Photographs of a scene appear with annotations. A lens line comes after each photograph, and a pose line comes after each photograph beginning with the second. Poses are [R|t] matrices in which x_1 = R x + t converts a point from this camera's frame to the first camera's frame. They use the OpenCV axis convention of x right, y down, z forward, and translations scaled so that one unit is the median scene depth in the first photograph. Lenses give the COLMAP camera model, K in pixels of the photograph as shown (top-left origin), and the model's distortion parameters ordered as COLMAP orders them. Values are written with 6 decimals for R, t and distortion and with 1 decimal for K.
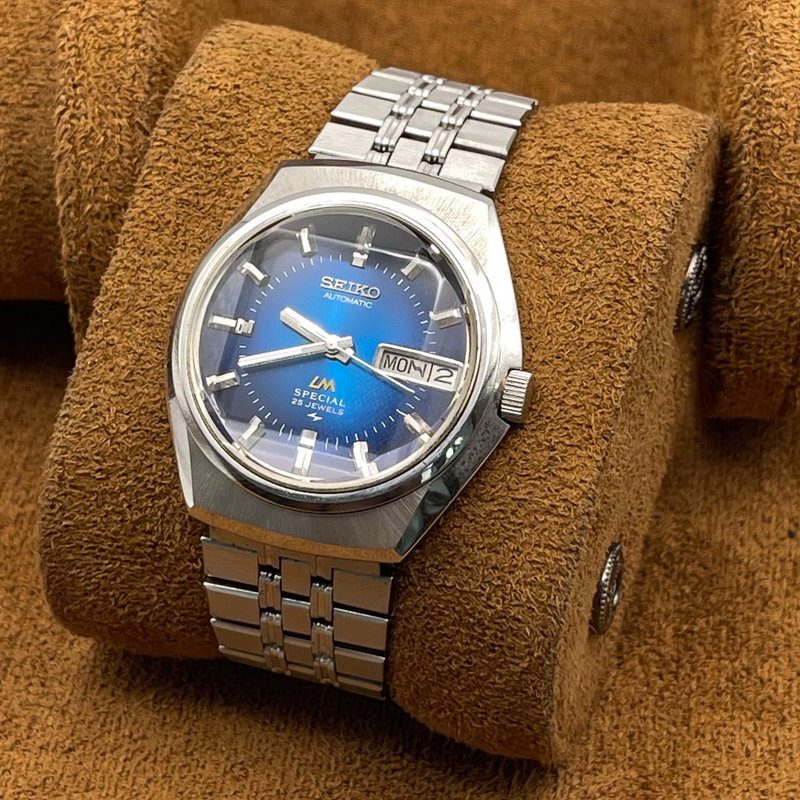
lens RADIAL K [[2386.5, 0, 457.2], [0, 2386.5, 402.1], [0, 0, 1]] dist [0.085375, -2.233188]
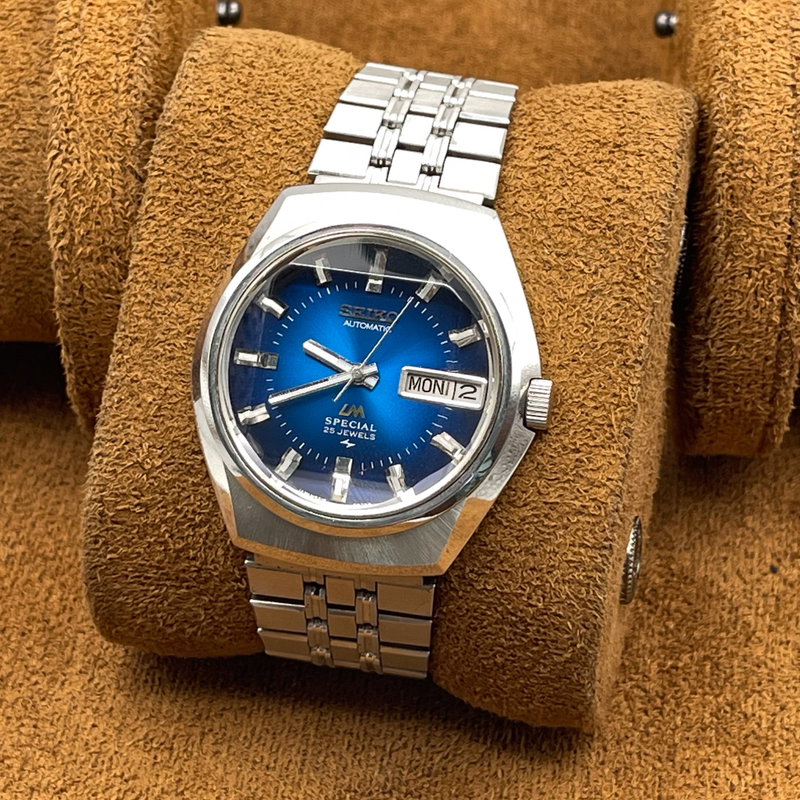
lens RADIAL K [[2386.5, 0, 457.2], [0, 2386.5, 402.1], [0, 0, 1]] dist [0.085375, -2.233188]
pose [[0.994081, -0.096005, 0.050844, -0.061174], [0.089326, 0.988695, 0.120429, -0.127296], [-0.061831, -0.115174, 0.991419, -0.026254]]
